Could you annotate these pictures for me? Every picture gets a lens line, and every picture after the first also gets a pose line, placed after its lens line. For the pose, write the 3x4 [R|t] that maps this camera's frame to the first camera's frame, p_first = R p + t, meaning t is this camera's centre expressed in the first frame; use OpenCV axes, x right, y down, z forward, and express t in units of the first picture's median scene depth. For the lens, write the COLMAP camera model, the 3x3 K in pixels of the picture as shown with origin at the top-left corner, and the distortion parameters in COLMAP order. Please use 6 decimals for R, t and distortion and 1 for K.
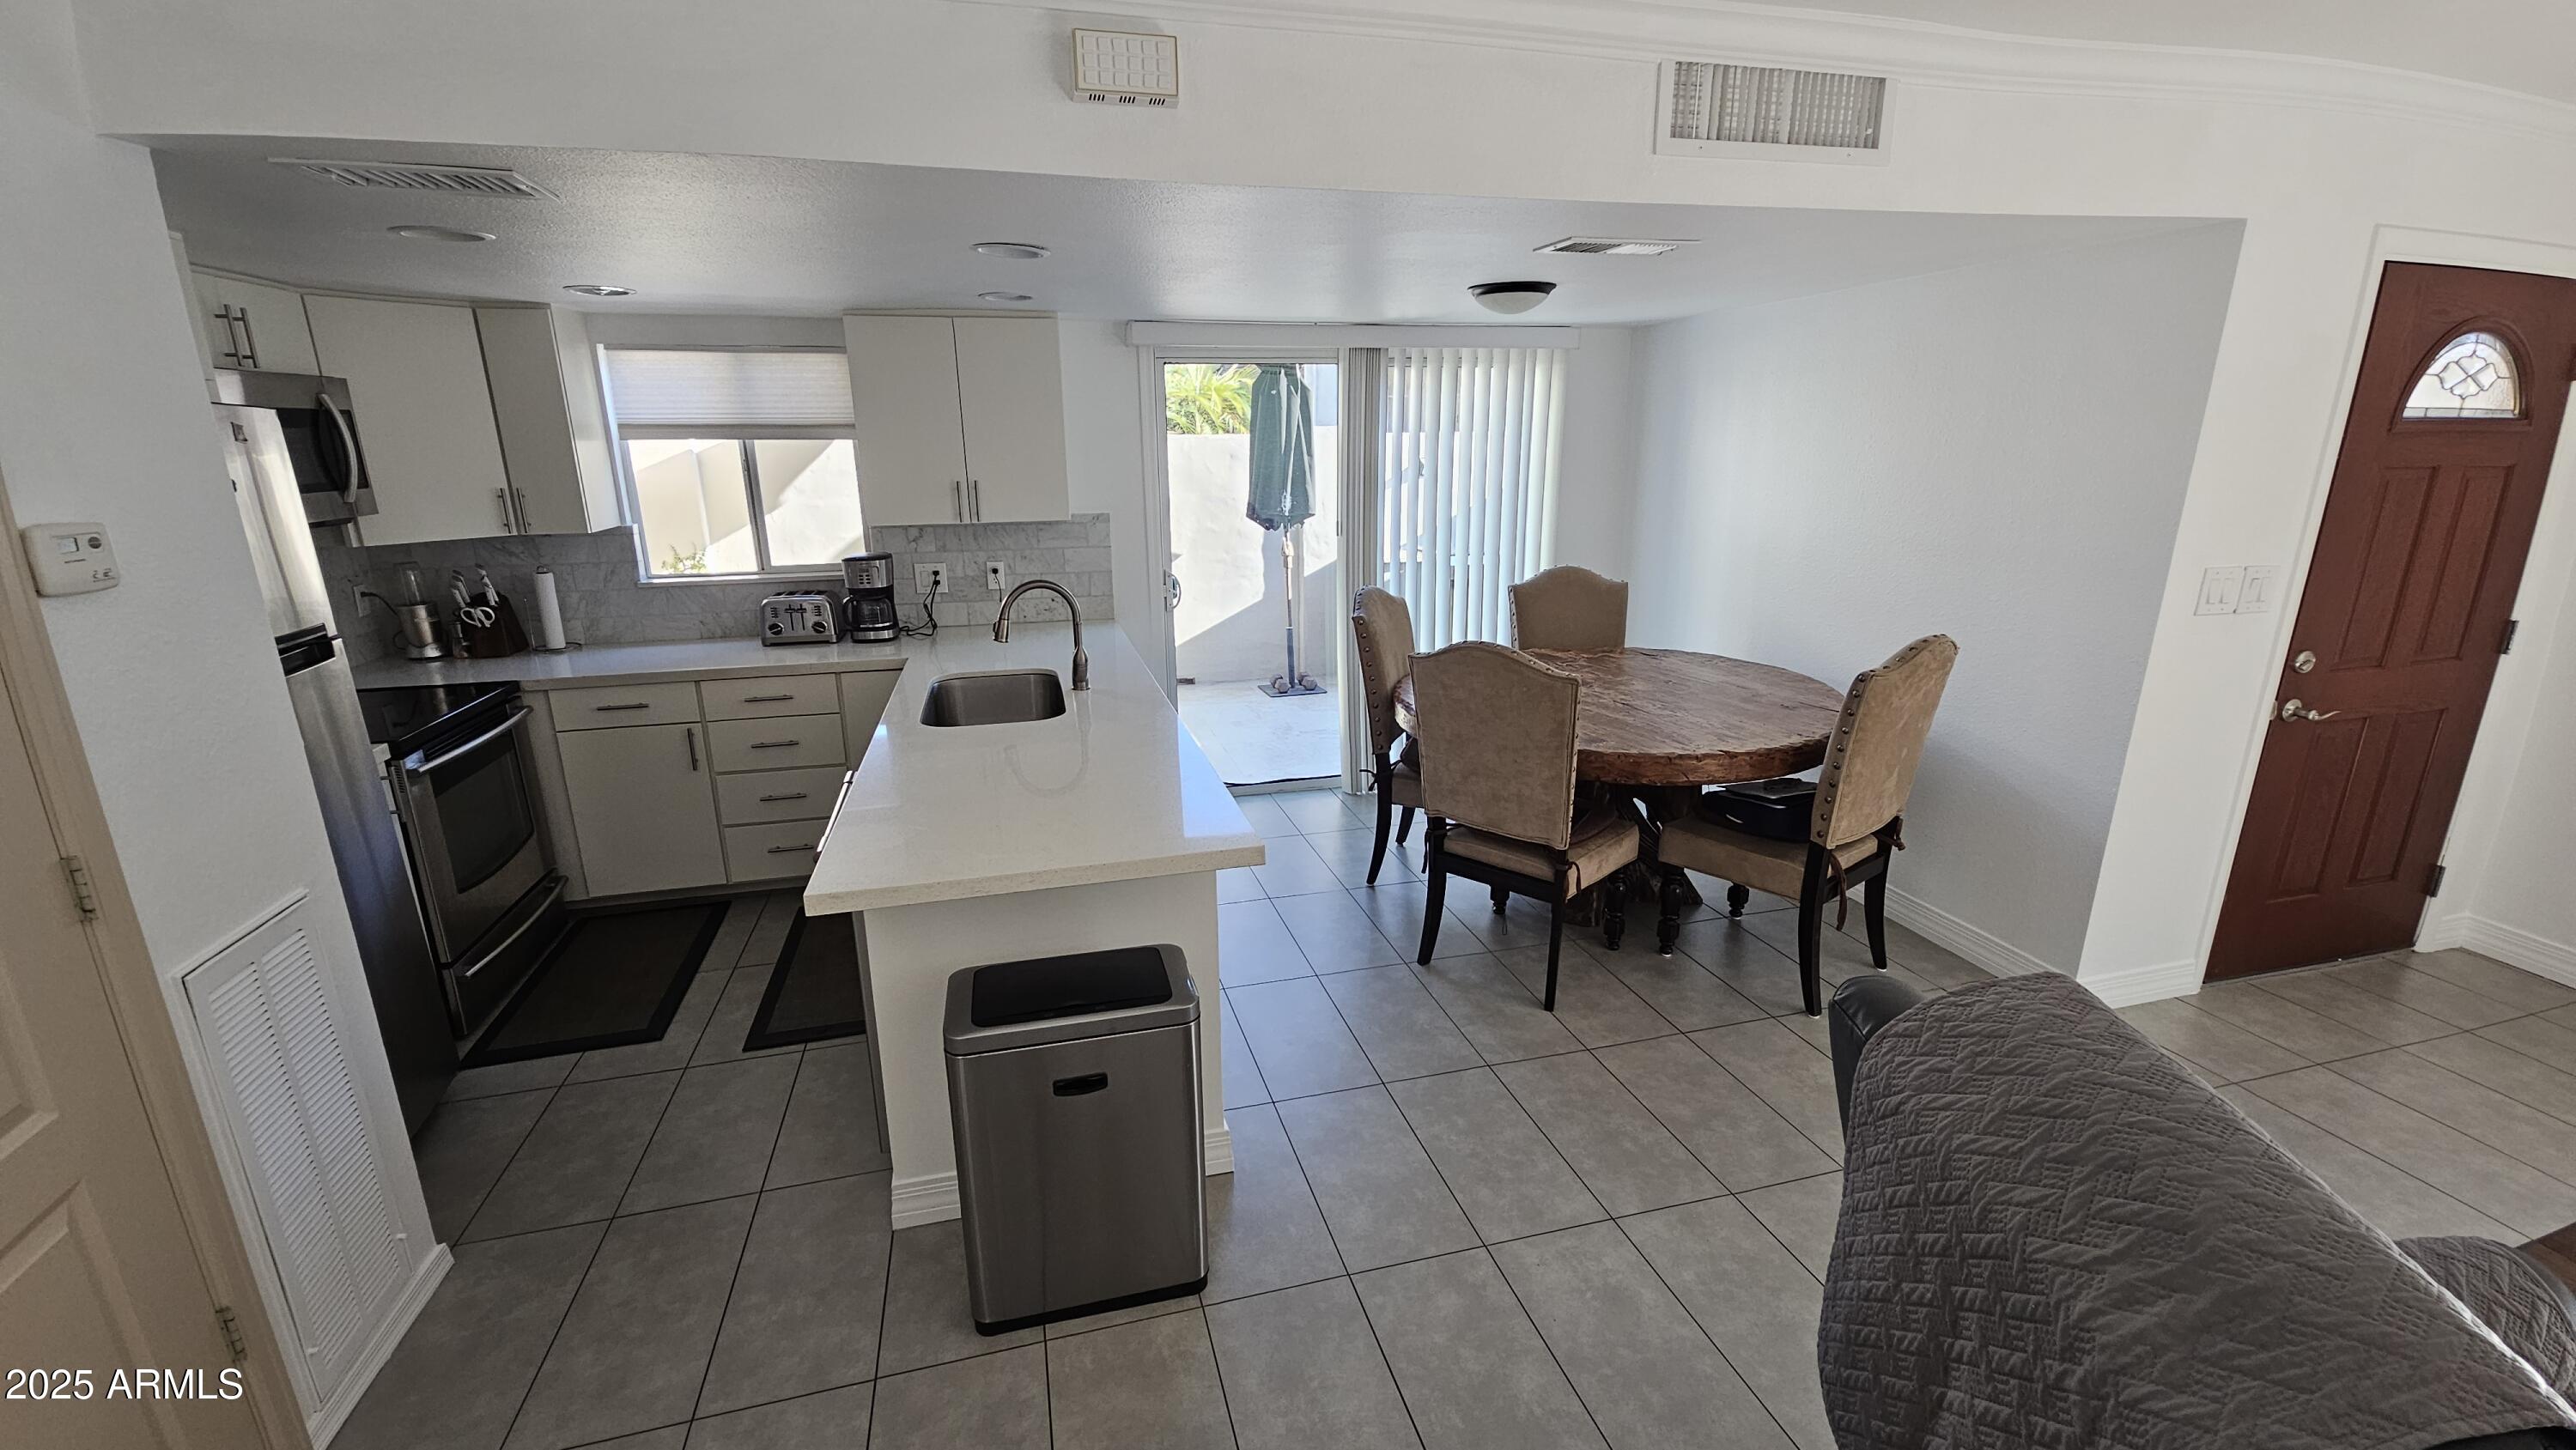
lens RADIAL K [[1055.5, 0, 1278.2], [0, 1055.5, 727.5], [0, 0, 1]] dist [0.010744, -0.000345]
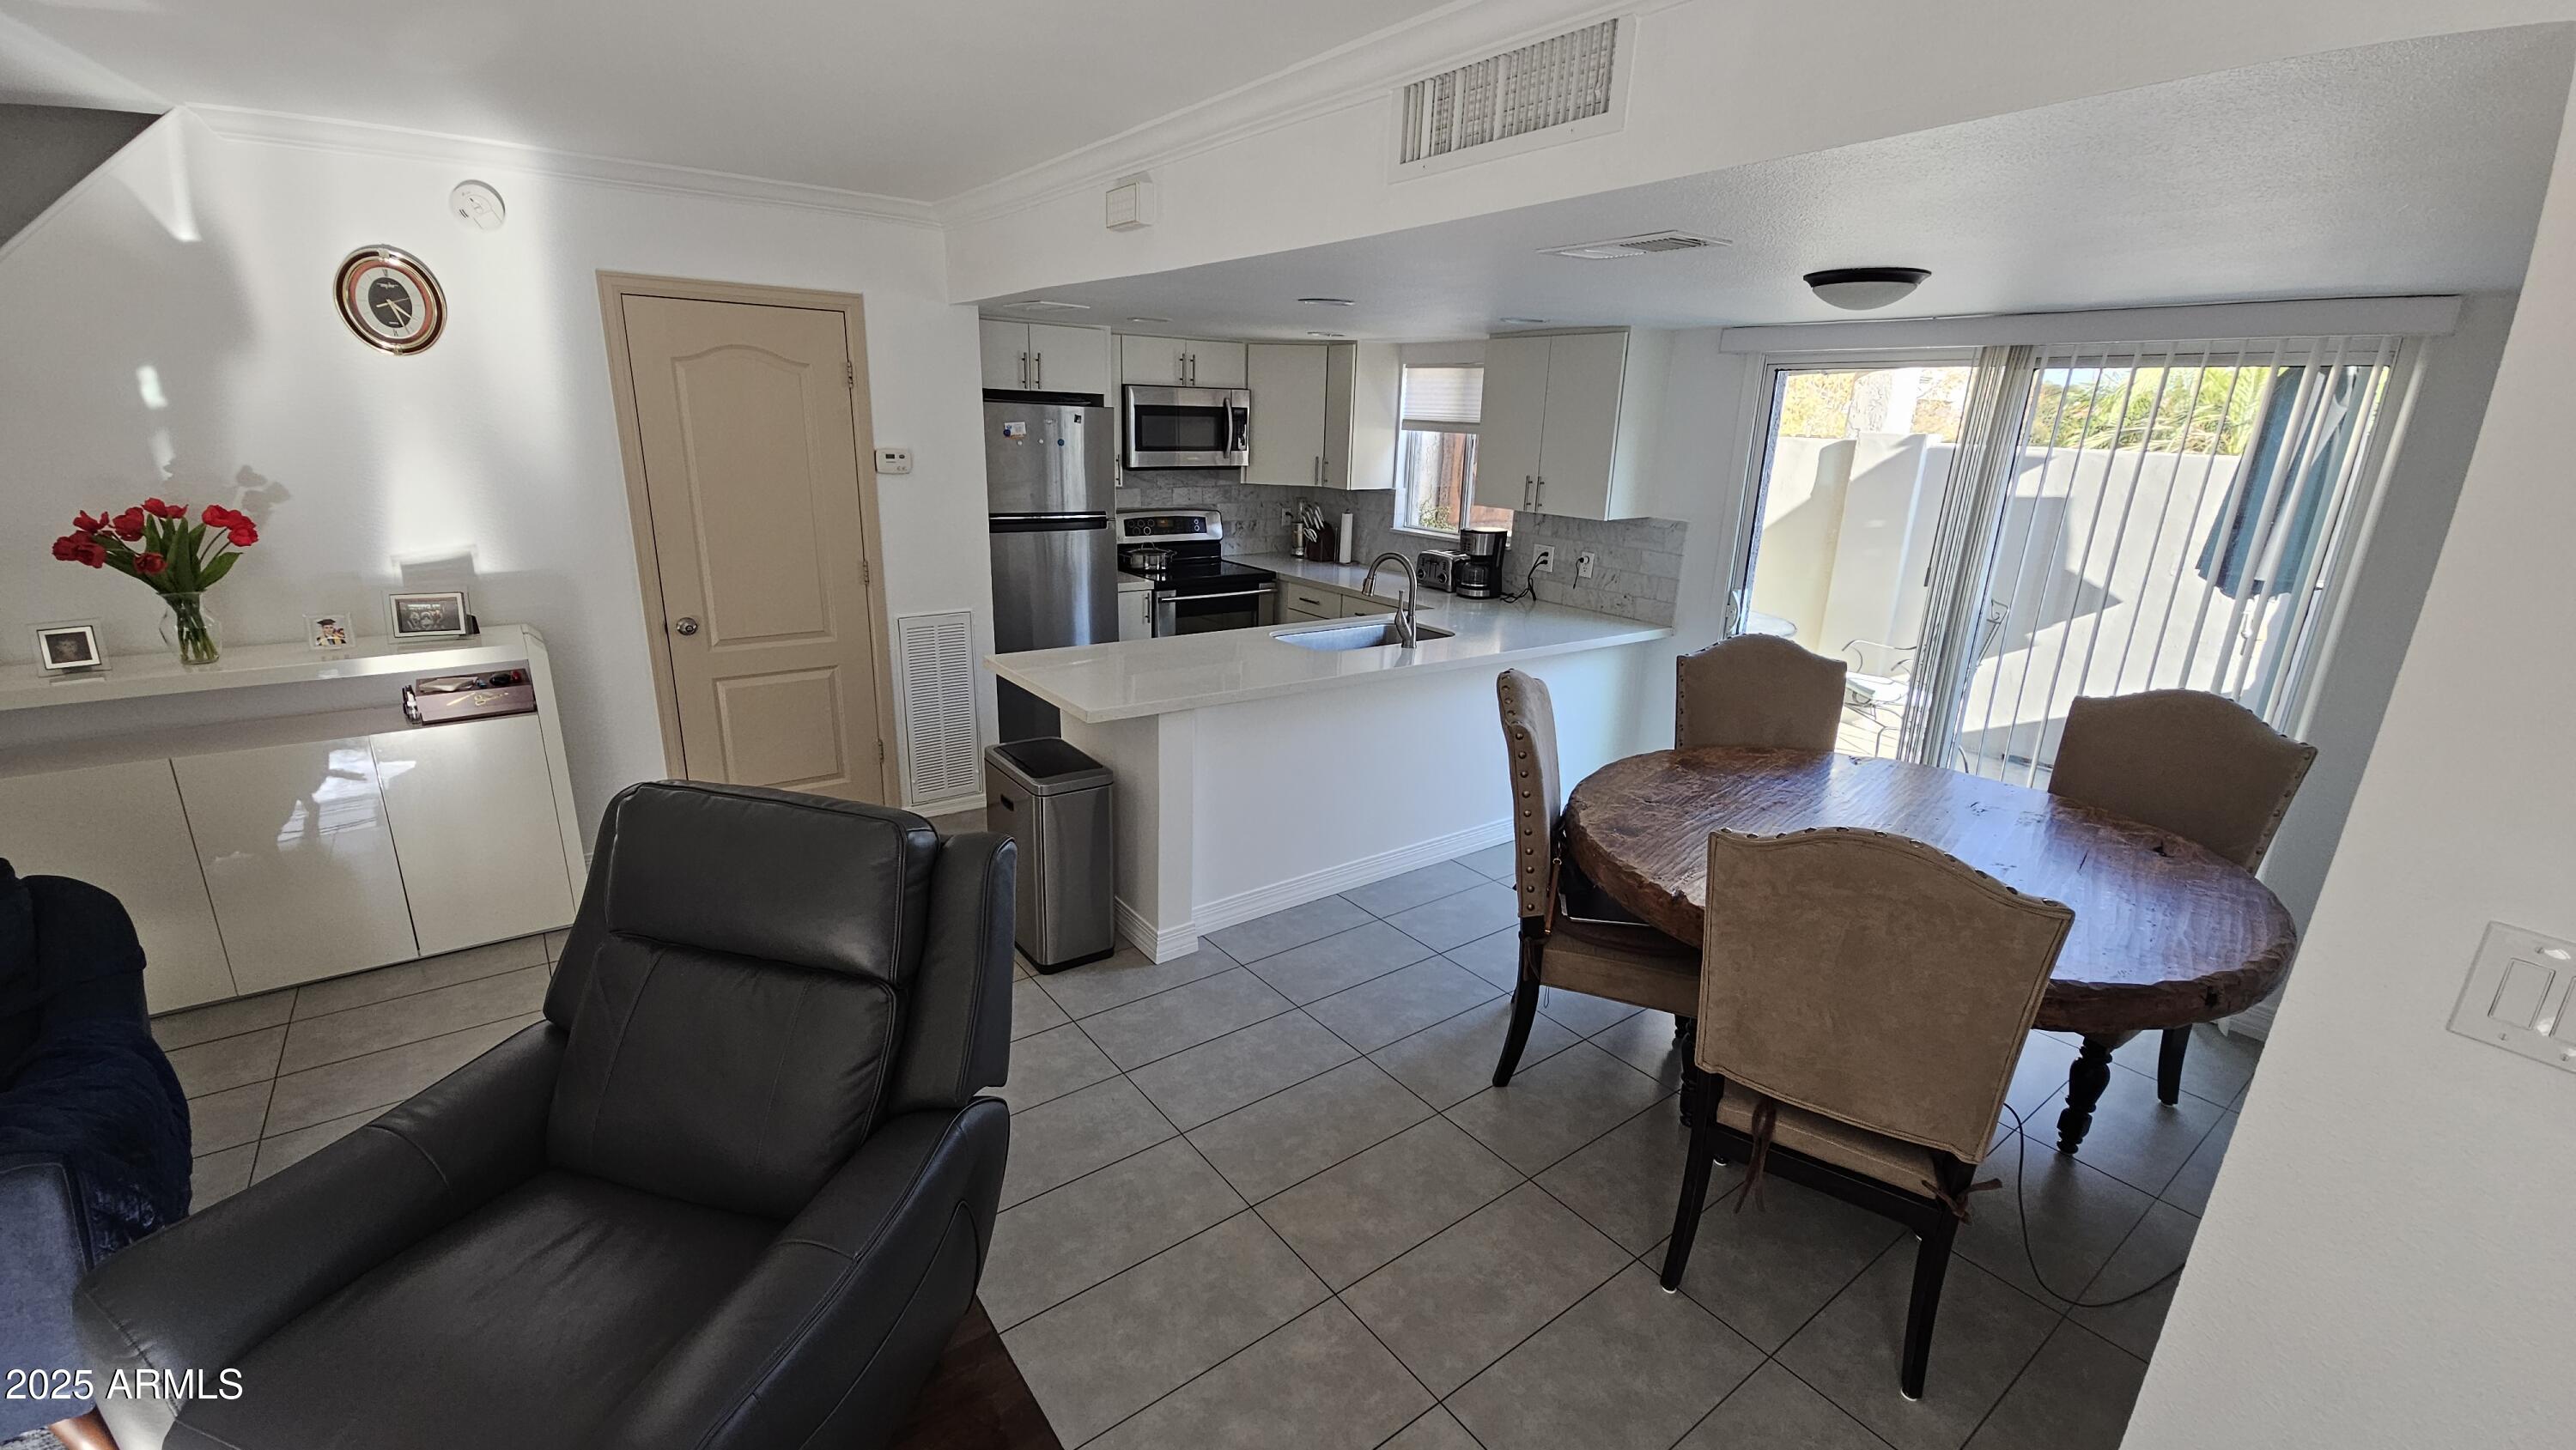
lens RADIAL K [[1055.5, 0, 1278.2], [0, 1055.5, 727.5], [0, 0, 1]] dist [0.010744, -0.000345]
pose [[0.366438, 0.289182, -0.884362, 0.740282], [-0.281462, 0.940396, 0.190880, -0.119397], [0.886850, 0.178968, 0.425990, 0.312032]]
